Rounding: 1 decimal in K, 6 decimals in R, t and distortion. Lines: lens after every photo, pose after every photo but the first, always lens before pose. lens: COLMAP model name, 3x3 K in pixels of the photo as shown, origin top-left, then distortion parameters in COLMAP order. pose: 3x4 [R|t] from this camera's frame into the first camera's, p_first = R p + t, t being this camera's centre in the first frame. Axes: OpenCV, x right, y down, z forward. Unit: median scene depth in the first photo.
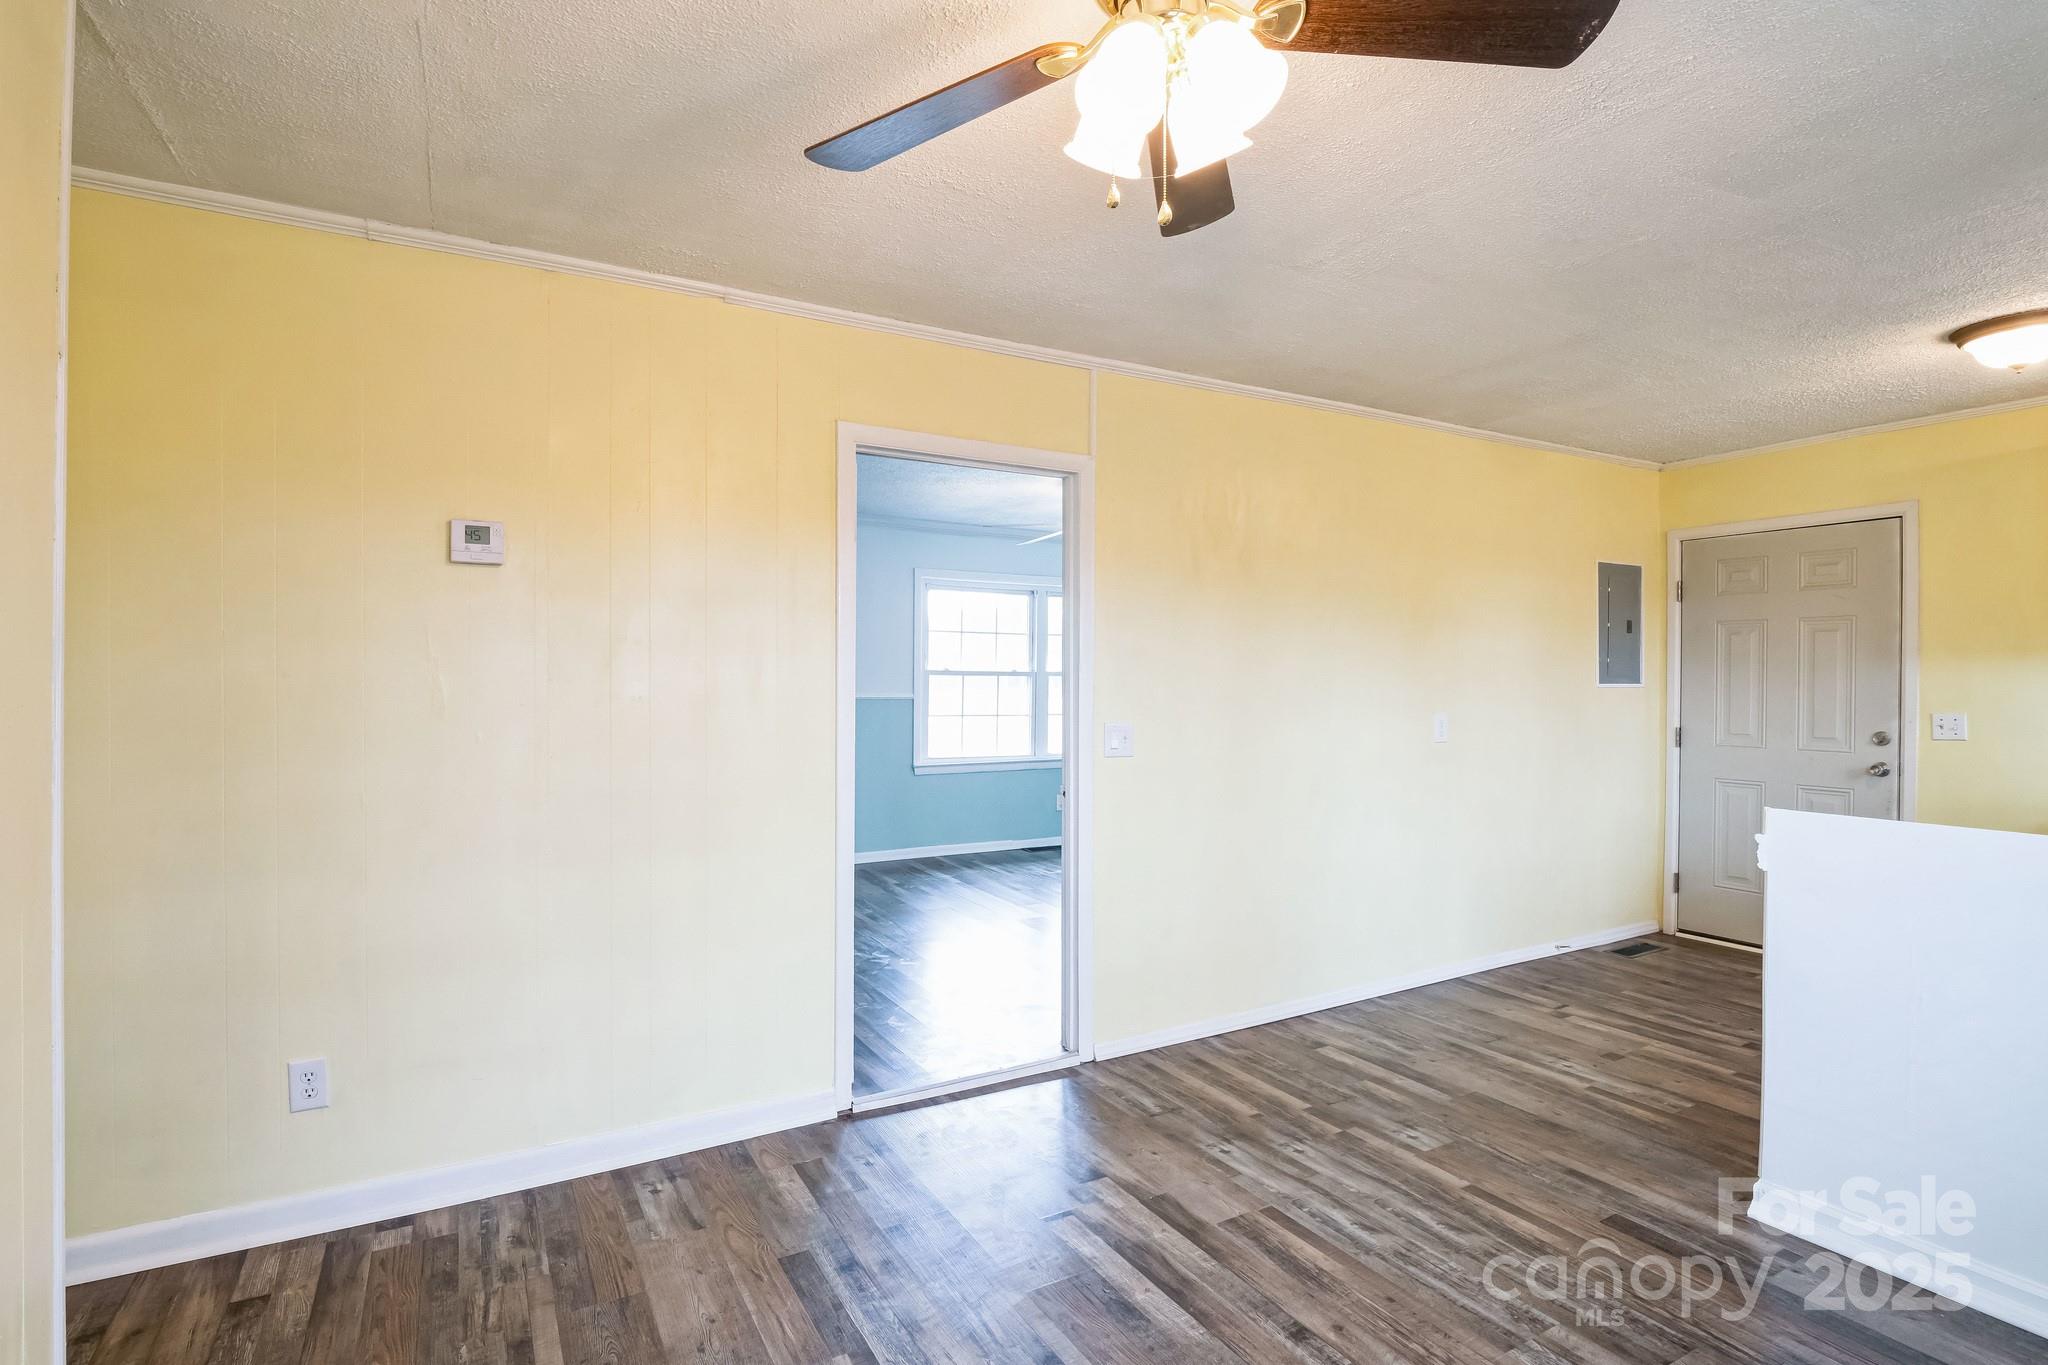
lens RADIAL K [[945.5, 0, 1024.0], [0, 945.5, 682.5], [0, 0, 1]] dist [-0.022673, -0.000525]
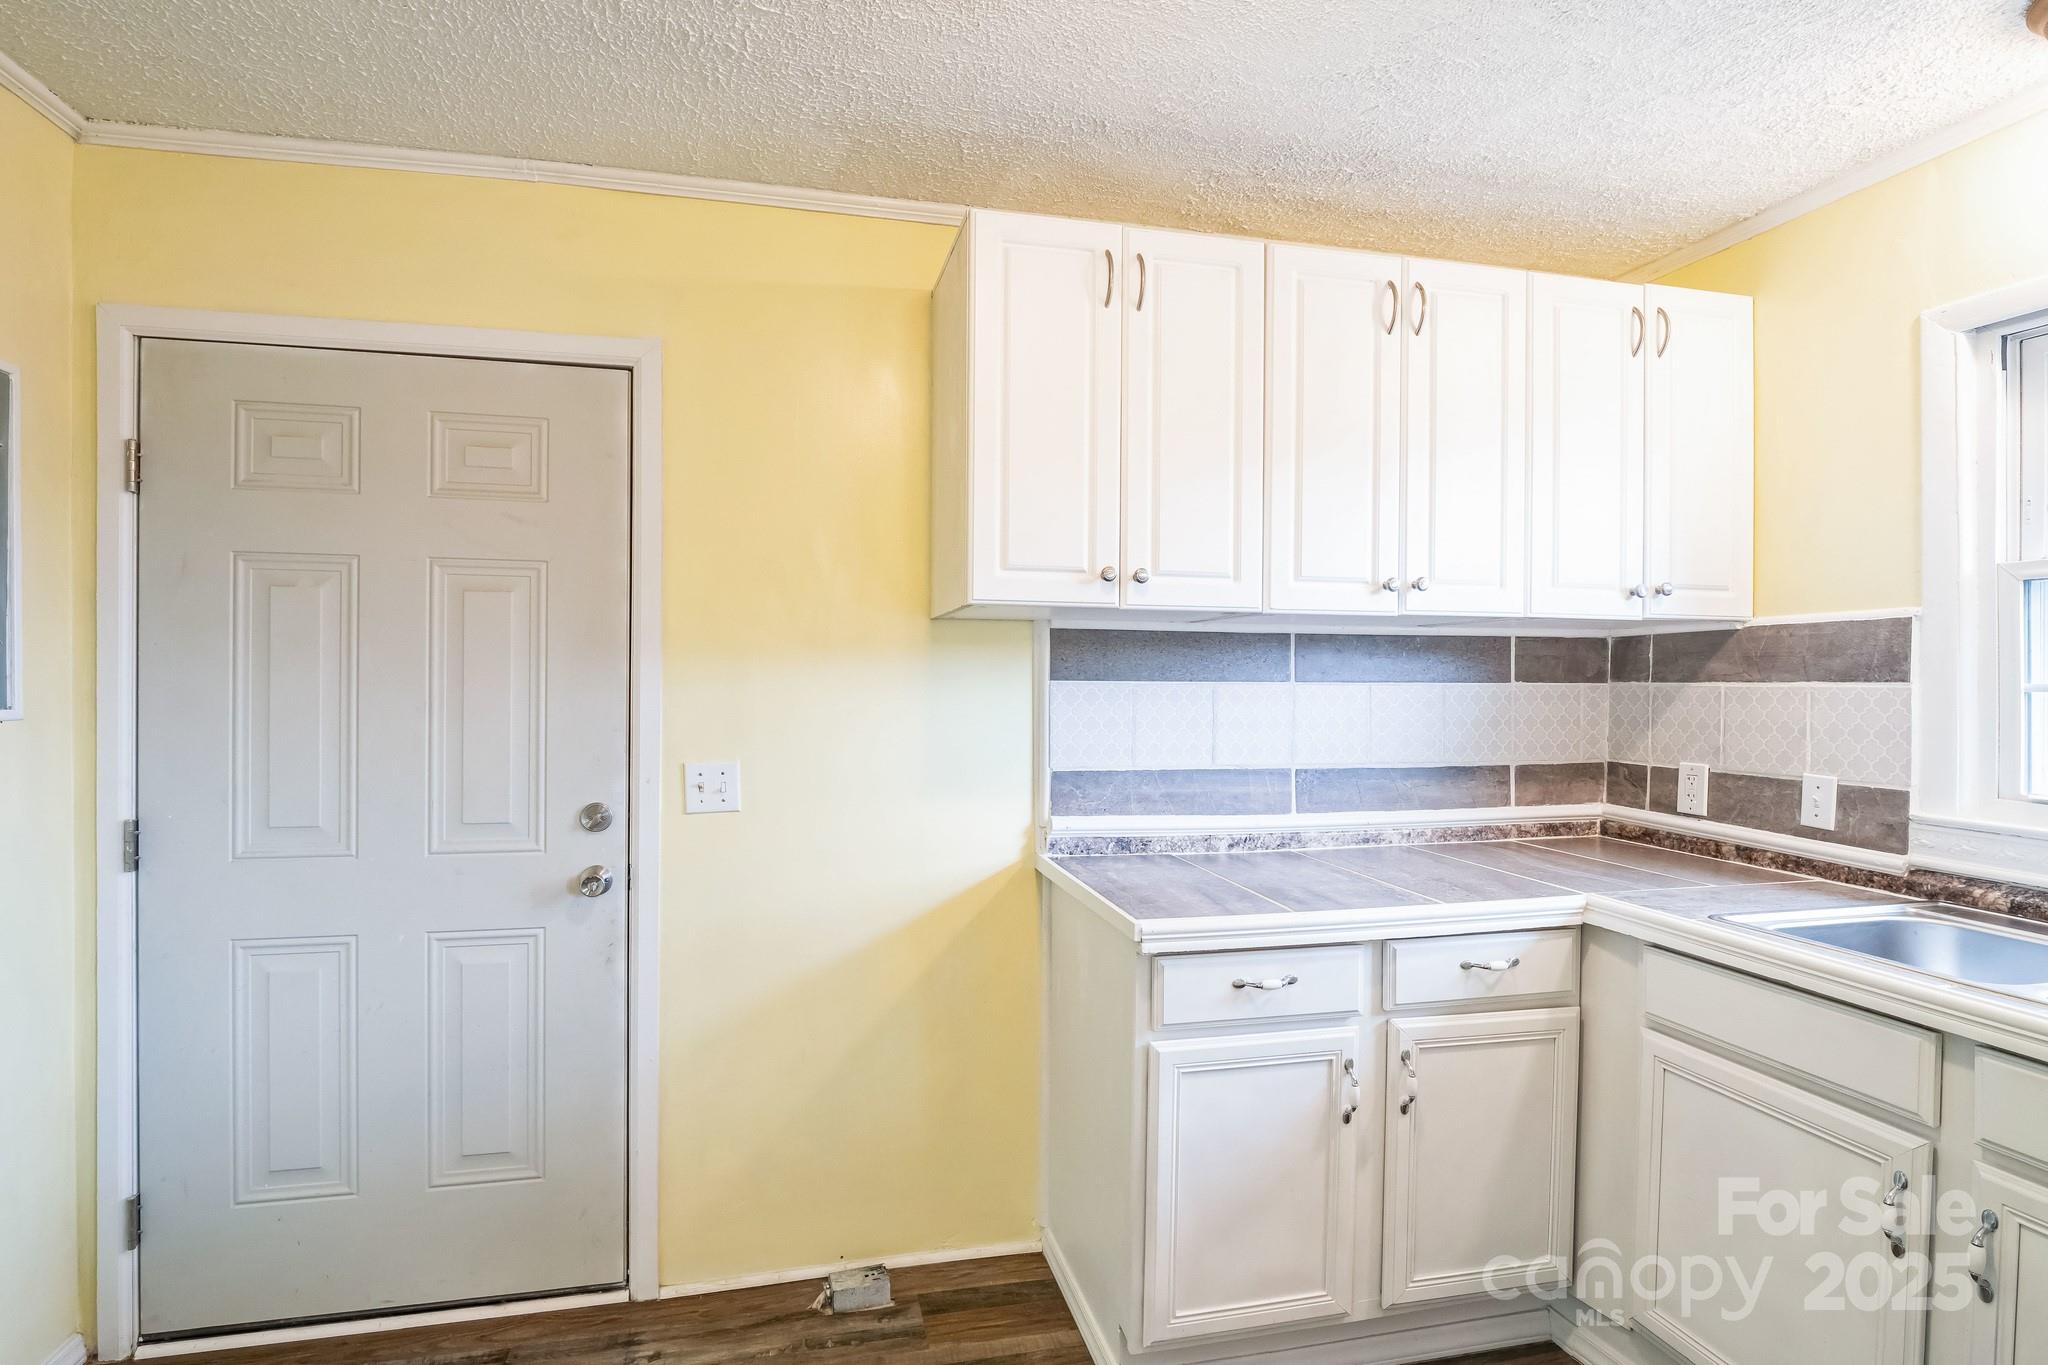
lens RADIAL K [[1062.1, 0, 1047.9], [0, 1062.1, 691.9], [0, 0, 1]] dist [-0.002969, -0.000624]
pose [[0.237441, -0.010550, 0.971345, 0.581811], [-0.000559, 0.999939, 0.010997, -0.015598], [-0.971402, -0.003154, 0.237420, 0.840848]]
